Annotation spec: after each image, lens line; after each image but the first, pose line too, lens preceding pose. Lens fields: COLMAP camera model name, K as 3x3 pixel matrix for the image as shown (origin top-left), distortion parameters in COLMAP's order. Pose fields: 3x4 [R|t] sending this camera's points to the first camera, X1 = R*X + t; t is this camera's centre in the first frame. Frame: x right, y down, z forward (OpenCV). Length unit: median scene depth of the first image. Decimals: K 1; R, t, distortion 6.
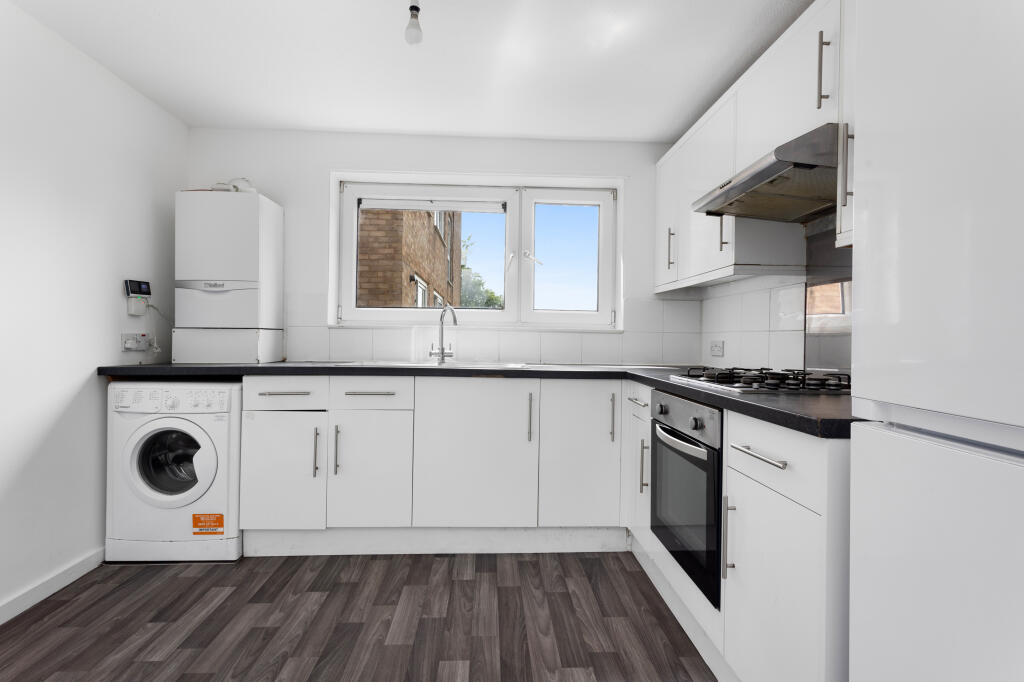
lens RADIAL K [[496.5, 0, 503.5], [0, 496.5, 339.7], [0, 0, 1]] dist [-0.002391, 0.004315]
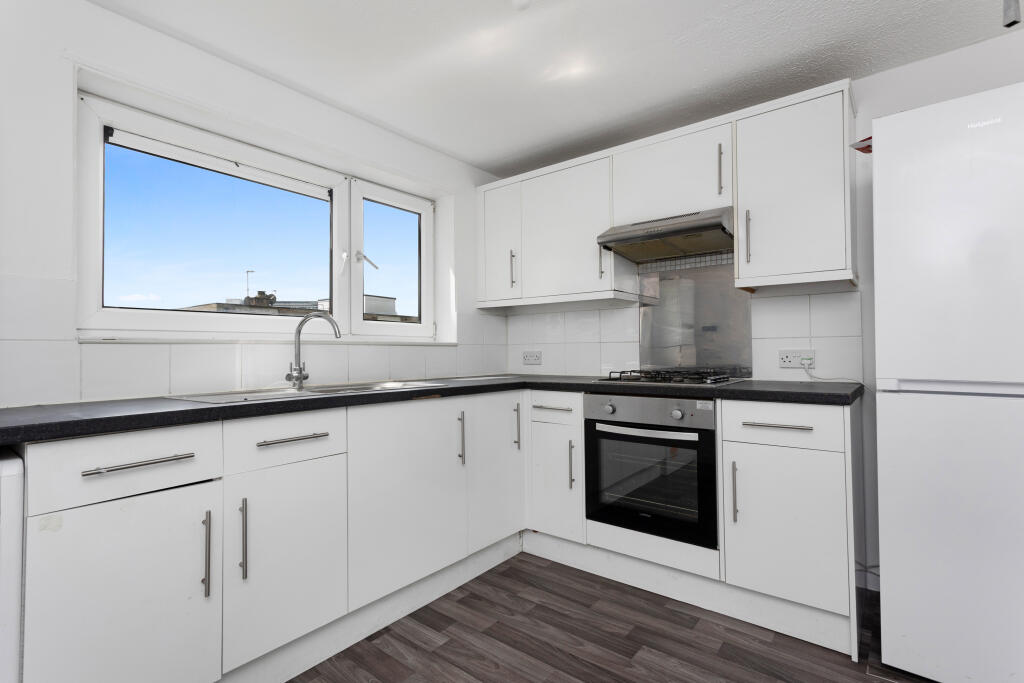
lens RADIAL K [[496.5, 0, 505.4], [0, 496.5, 339.3], [0, 0, 1]] dist [-0.002391, 0.004315]
pose [[0.646180, -0.000911, 0.763185, -0.620957], [0.020754, 0.999650, -0.016379, -0.010163], [-0.762903, 0.026423, 0.645973, 0.356837]]
